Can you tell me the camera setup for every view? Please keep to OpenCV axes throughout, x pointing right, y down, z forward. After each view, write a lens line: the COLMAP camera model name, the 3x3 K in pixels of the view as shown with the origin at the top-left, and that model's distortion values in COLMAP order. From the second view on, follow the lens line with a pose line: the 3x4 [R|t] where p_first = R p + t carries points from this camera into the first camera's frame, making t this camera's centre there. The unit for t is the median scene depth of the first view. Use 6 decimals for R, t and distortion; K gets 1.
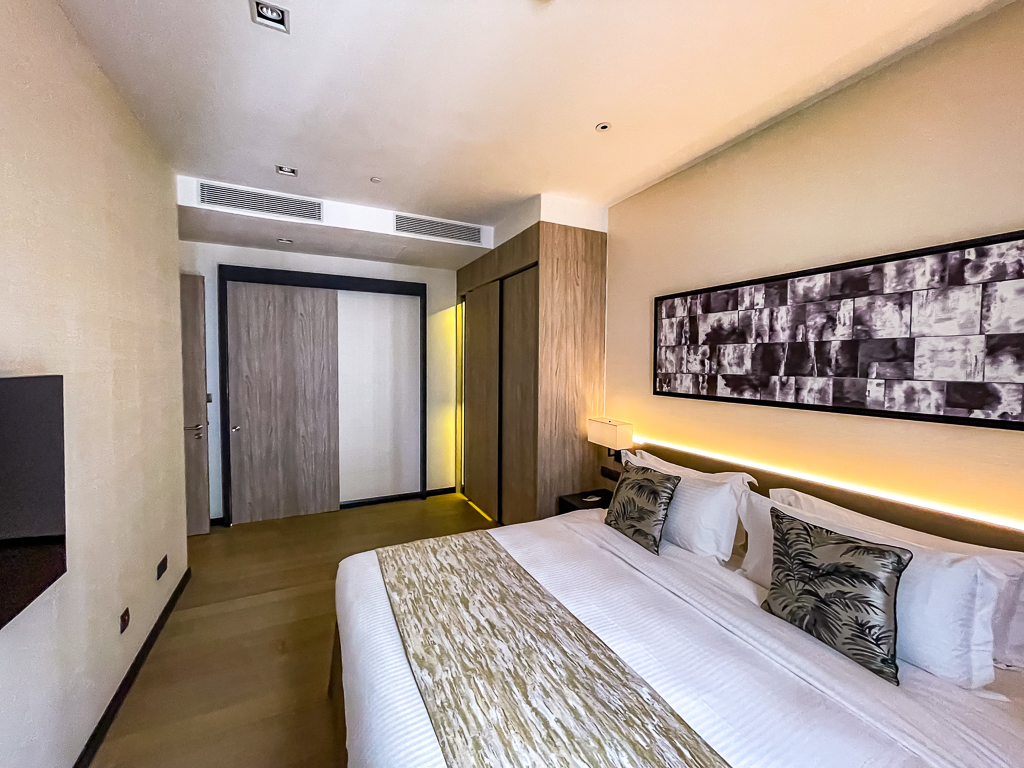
lens RADIAL K [[414.7, 0, 512.1], [0, 414.7, 377.8], [0, 0, 1]] dist [-0.002170, -0.000129]
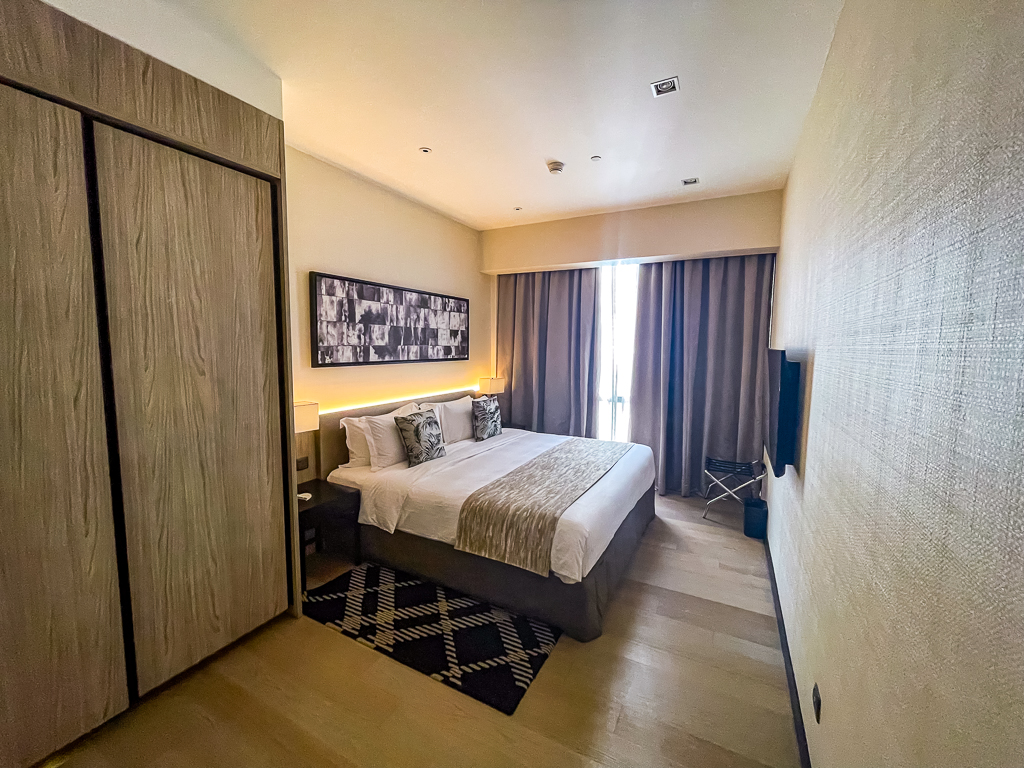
lens RADIAL K [[414.7, 0, 512.2], [0, 414.7, 381.5], [0, 0, 1]] dist [-0.002170, -0.000129]
pose [[-0.576719, -0.083168, 0.812698, -0.983285], [0.017861, 0.993283, 0.114323, -0.042505], [-0.816747, 0.080448, -0.571360, 1.513624]]
